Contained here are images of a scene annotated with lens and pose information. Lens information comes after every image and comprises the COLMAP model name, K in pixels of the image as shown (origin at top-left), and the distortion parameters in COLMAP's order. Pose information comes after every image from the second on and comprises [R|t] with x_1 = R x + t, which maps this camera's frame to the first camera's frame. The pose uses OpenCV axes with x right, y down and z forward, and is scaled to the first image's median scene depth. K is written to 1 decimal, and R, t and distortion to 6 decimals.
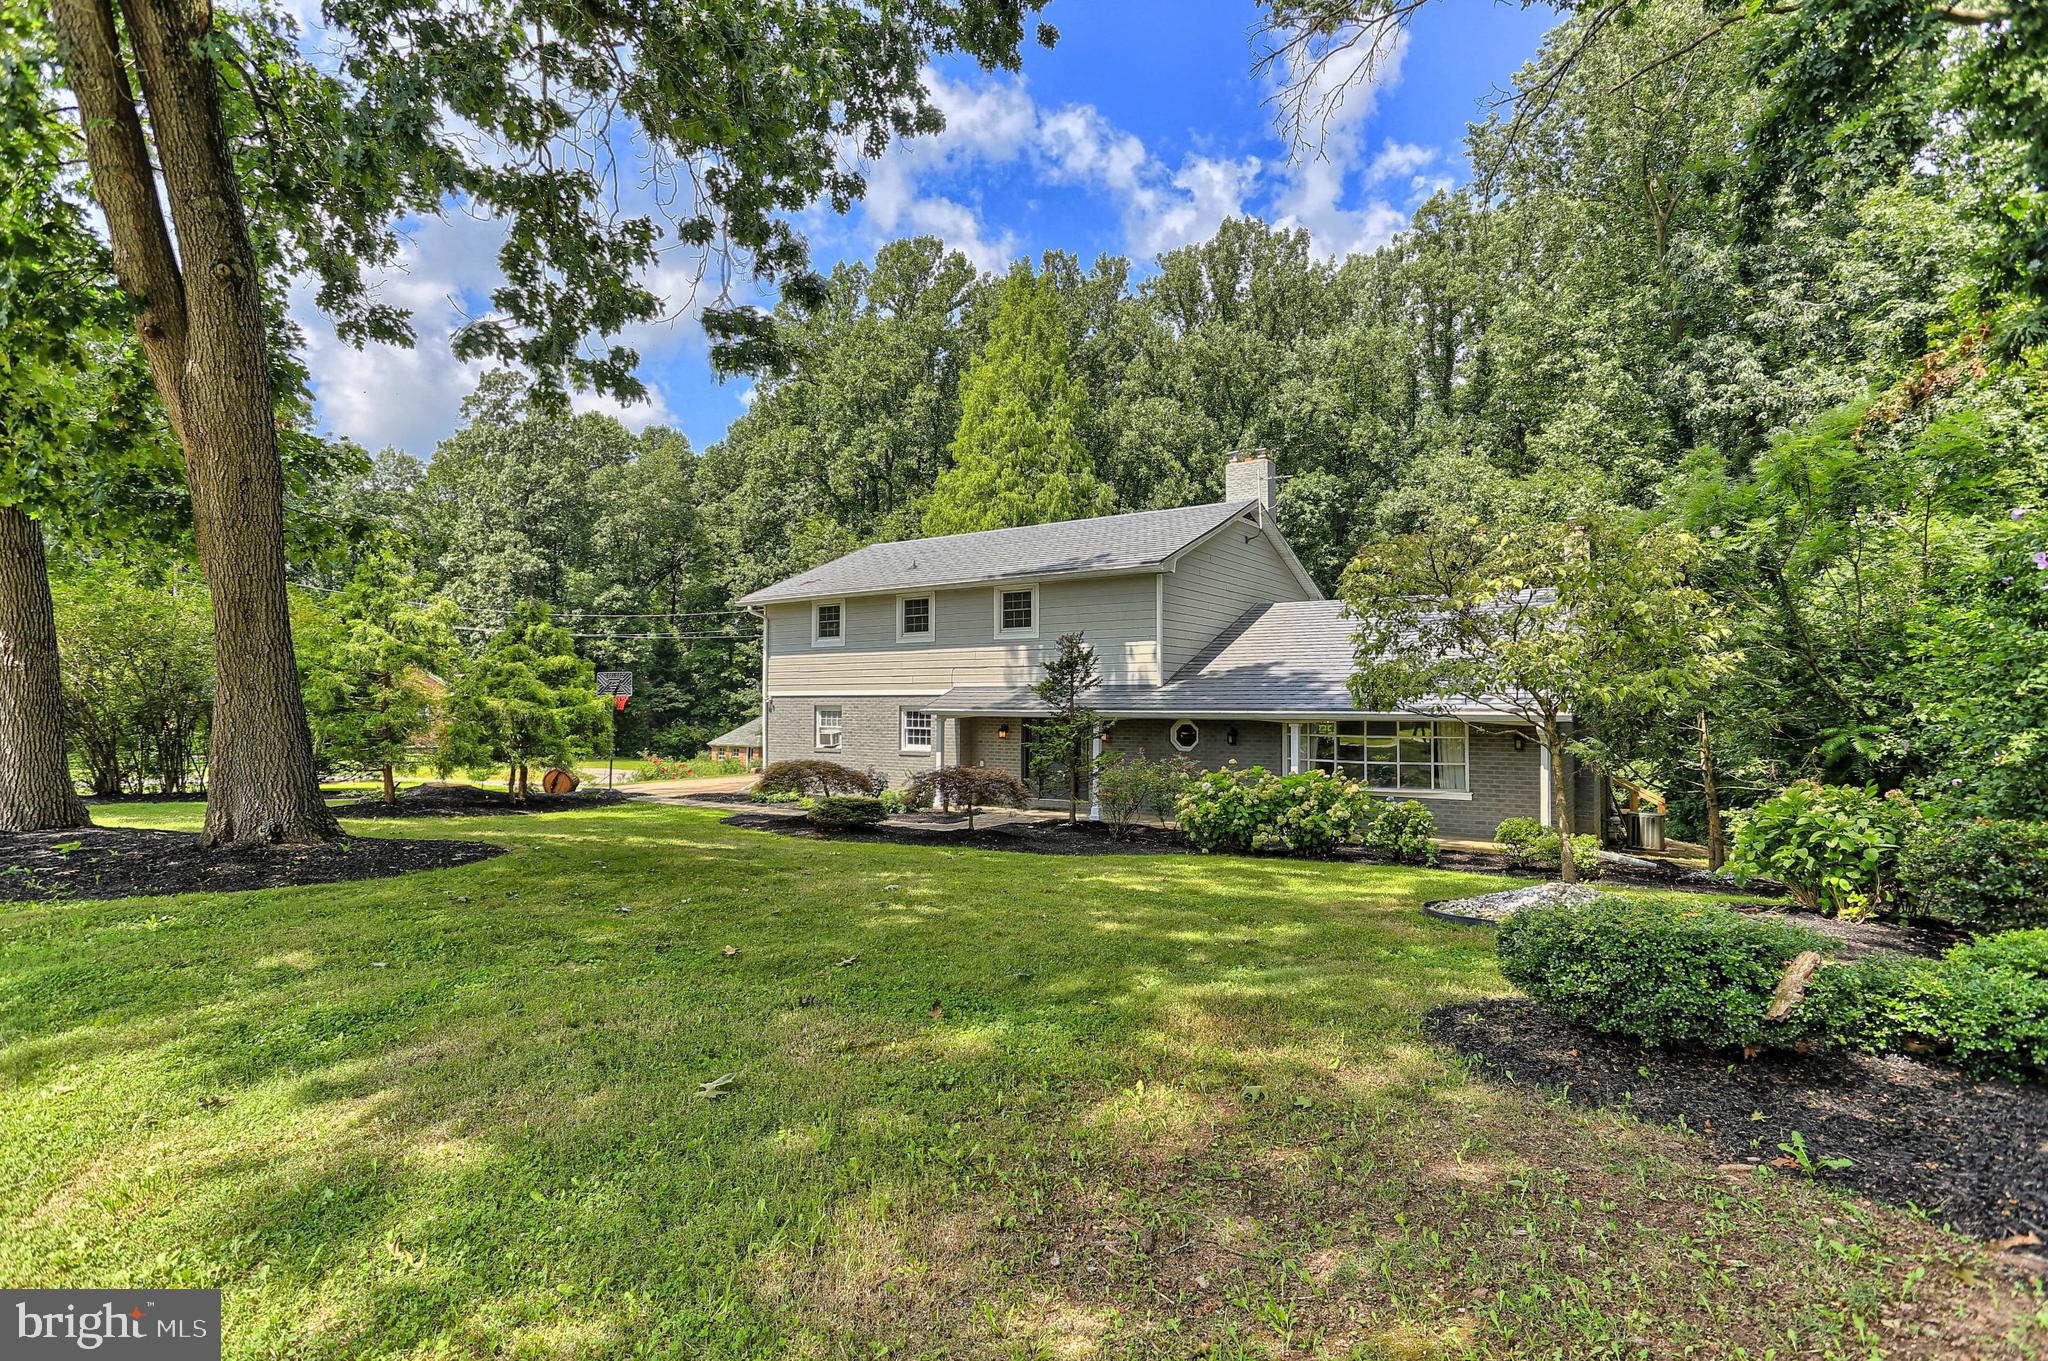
lens RADIAL K [[984.3, 0, 1020.1], [0, 984.3, 687.3], [0, 0, 1]] dist [-0.037648, 0.021875]
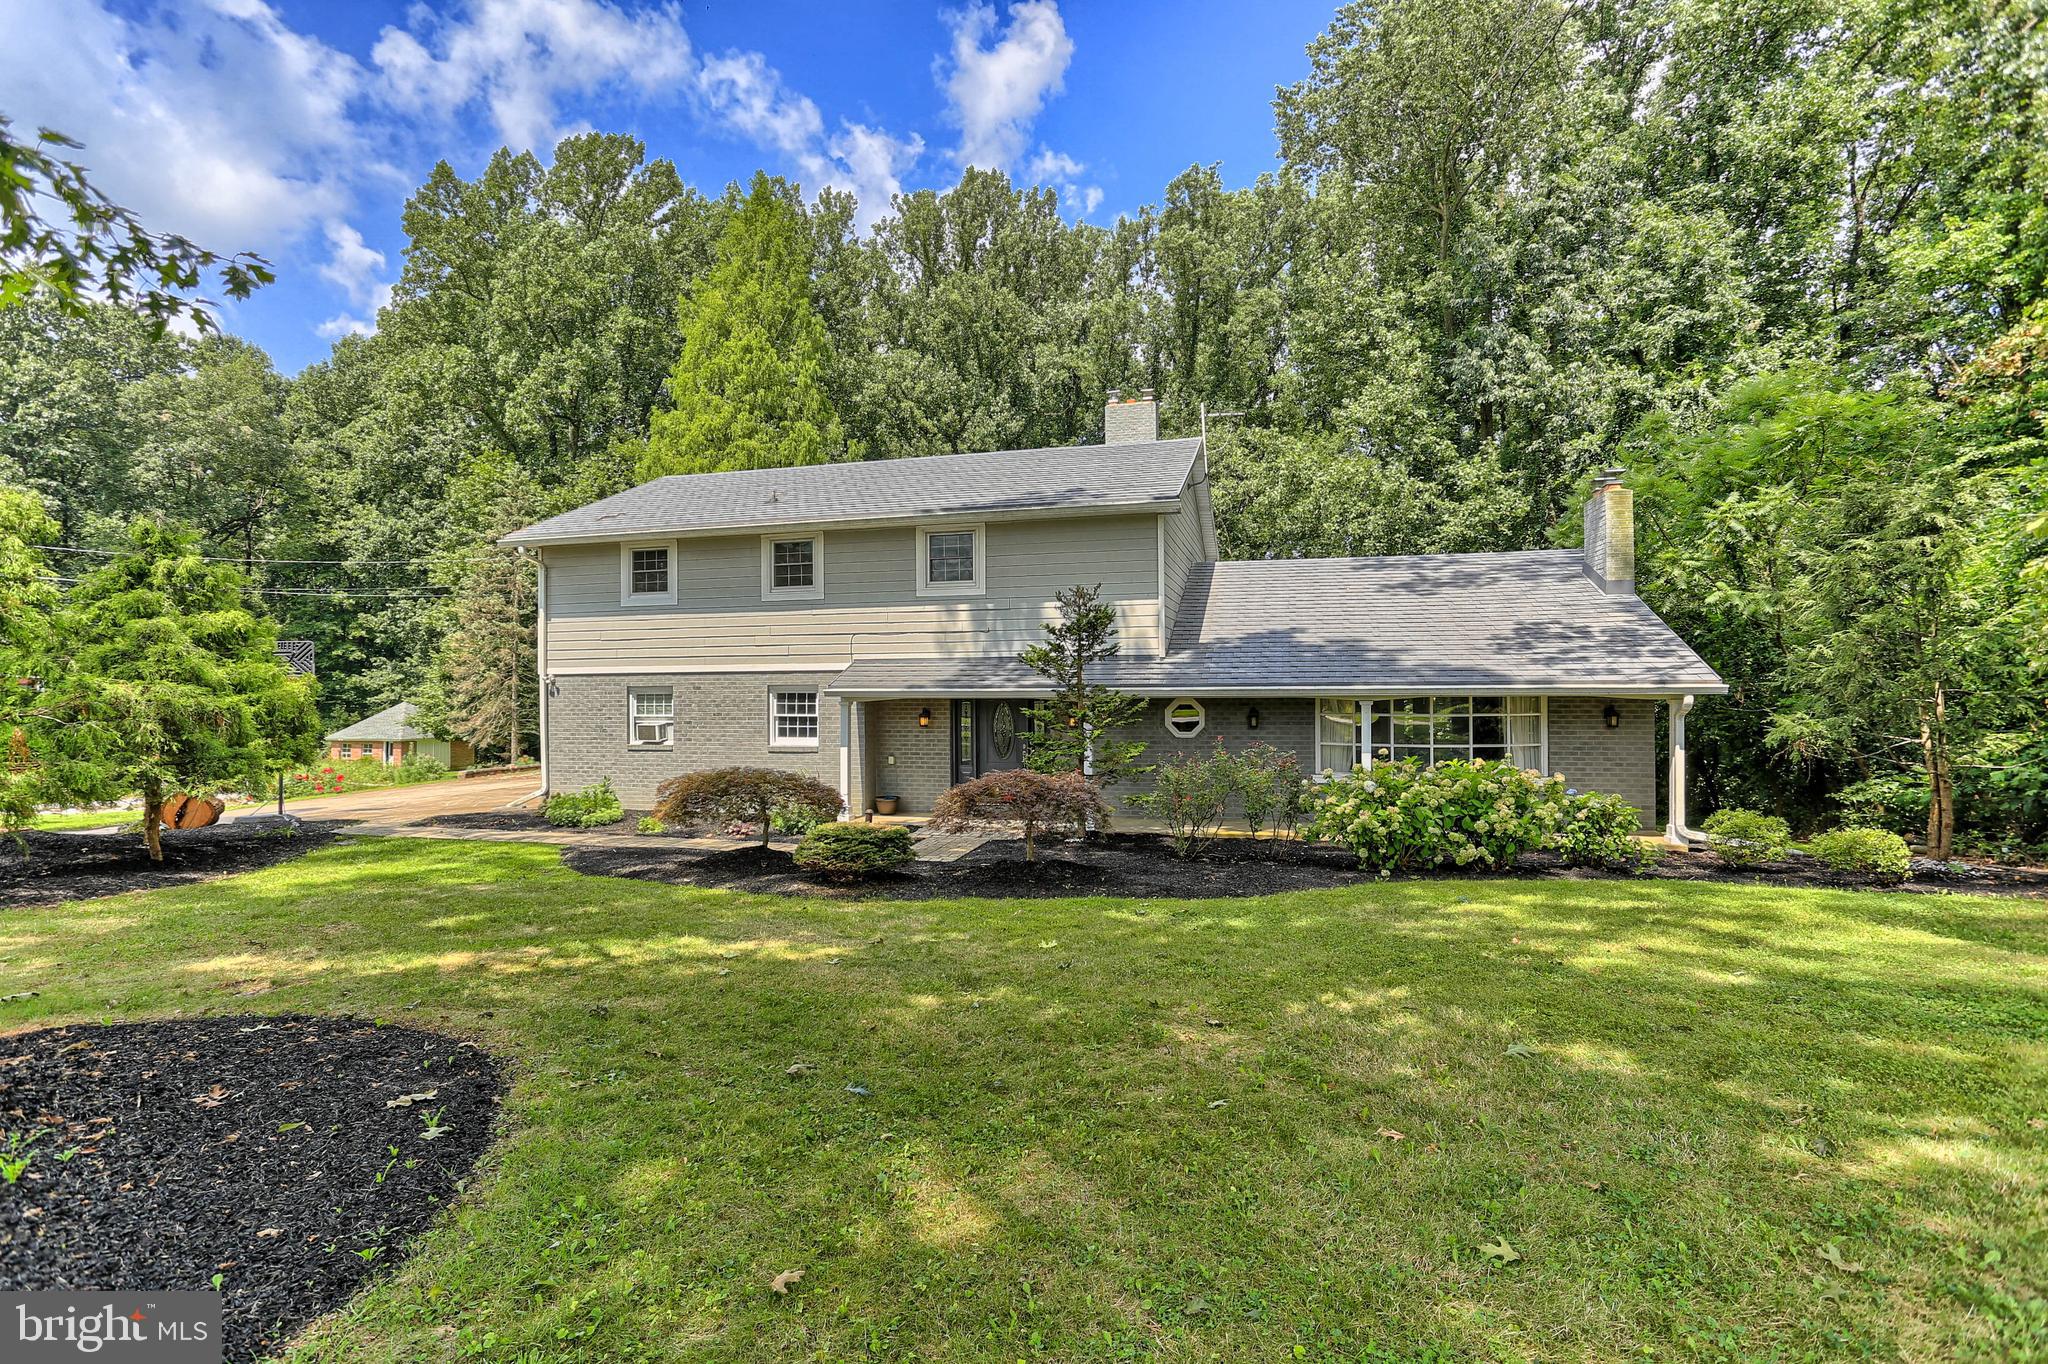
lens RADIAL K [[984.3, 0, 1013.1], [0, 984.3, 689.4], [0, 0, 1]] dist [-0.037648, 0.021875]
pose [[0.941073, -0.012956, 0.337957, -0.133270], [0.005304, 0.999708, 0.023555, 0.003489], [-0.338163, -0.020375, 0.940867, 0.163756]]
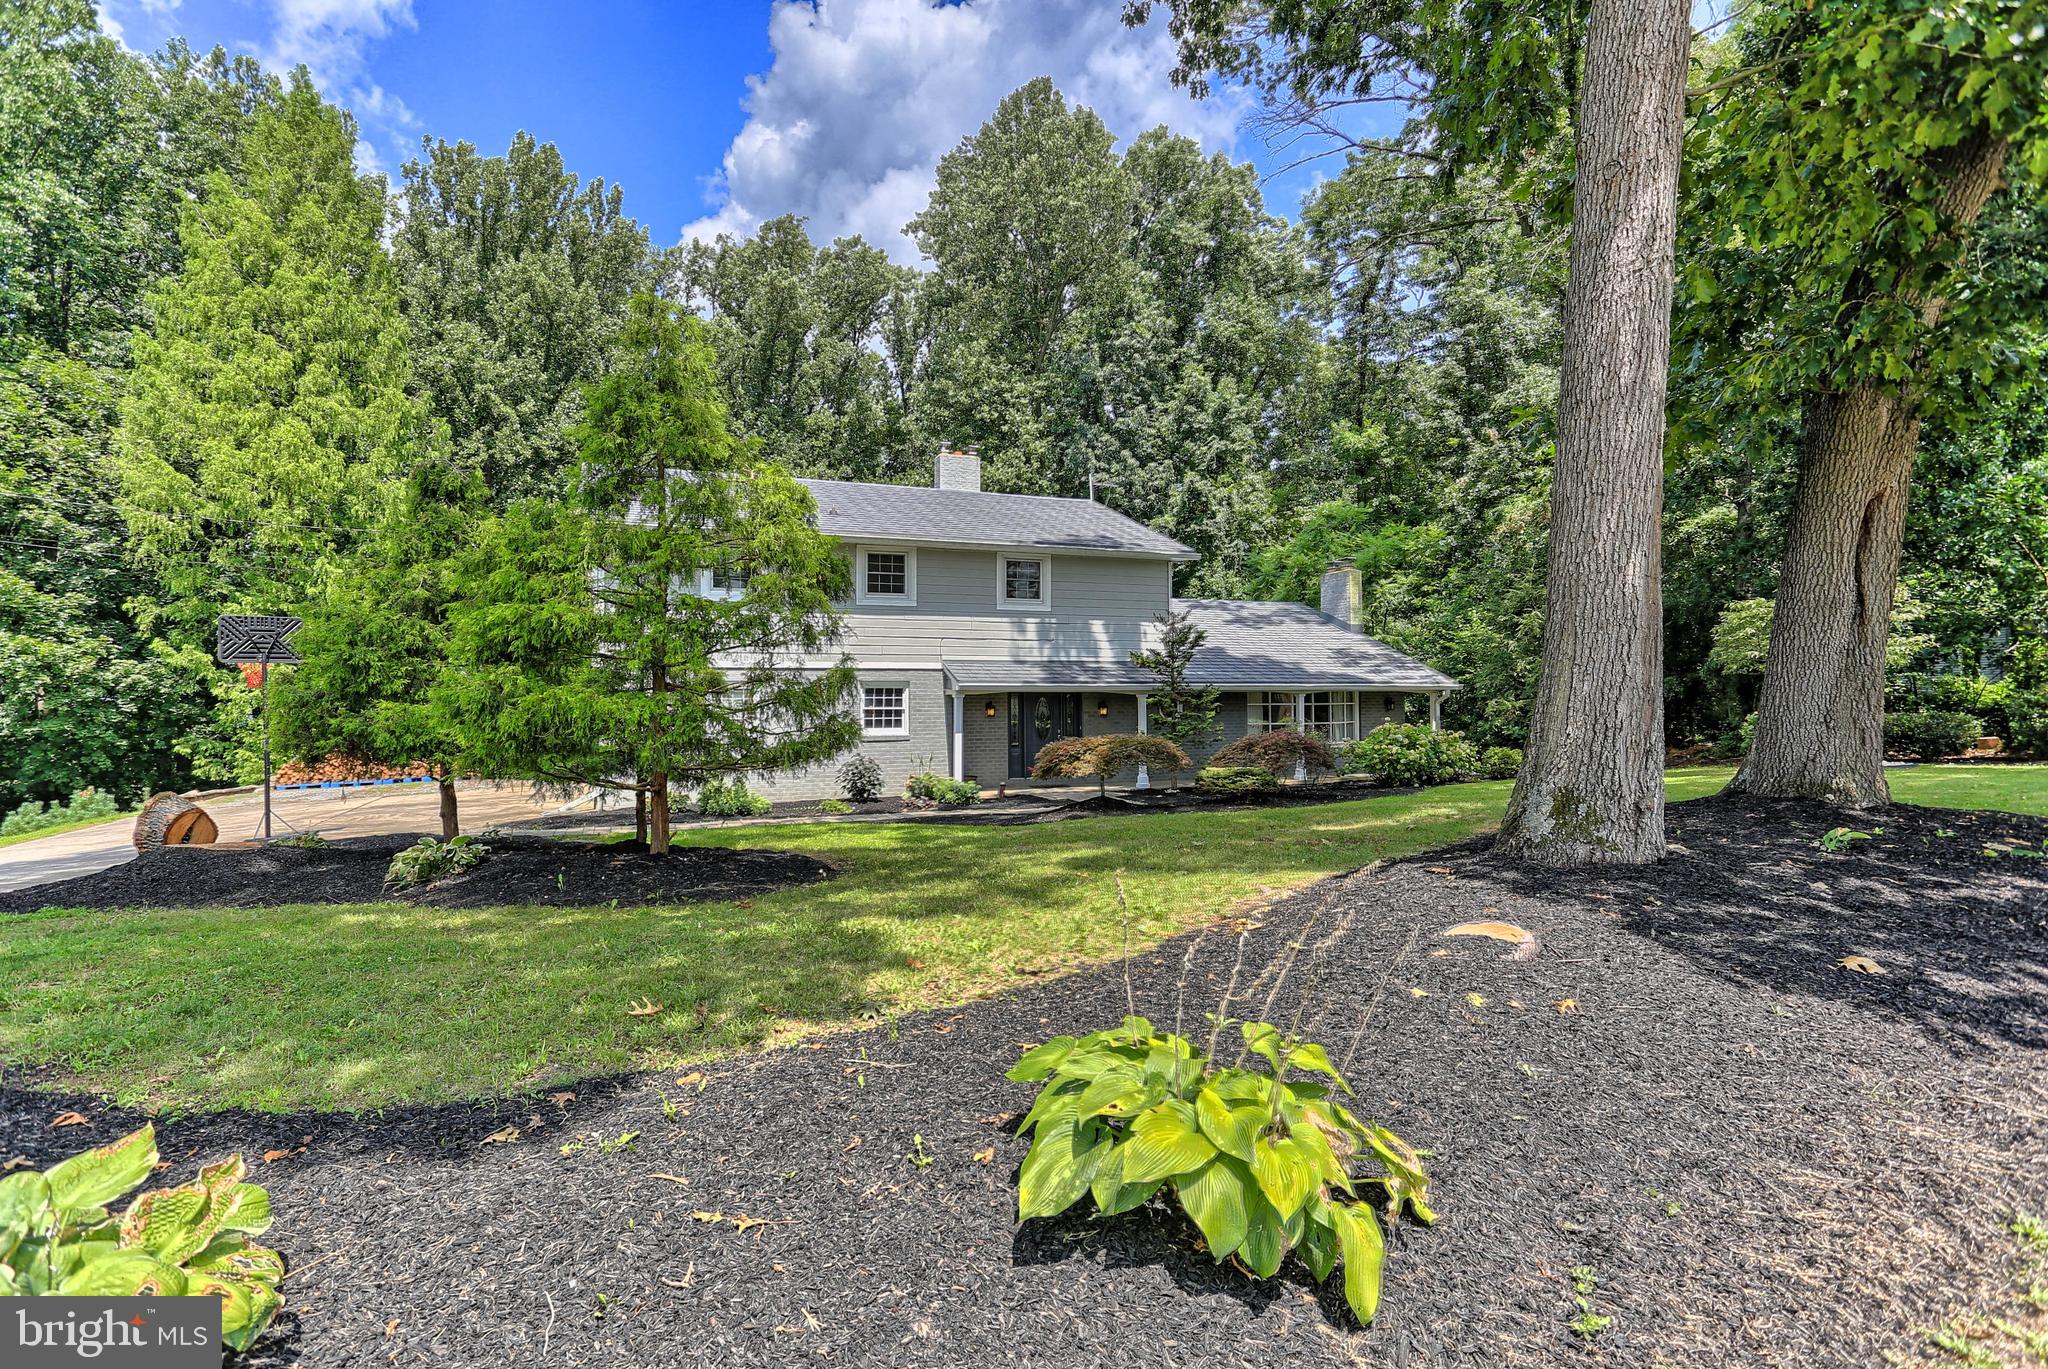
lens RADIAL K [[984.3, 0, 1017.1], [0, 984.3, 687.3], [0, 0, 1]] dist [-0.037648, 0.021875]
pose [[0.555317, 0.005187, 0.831623, -0.489848], [-0.004477, 0.999985, -0.003248, 0.017289], [-0.831627, -0.001920, 0.555332, 0.294809]]
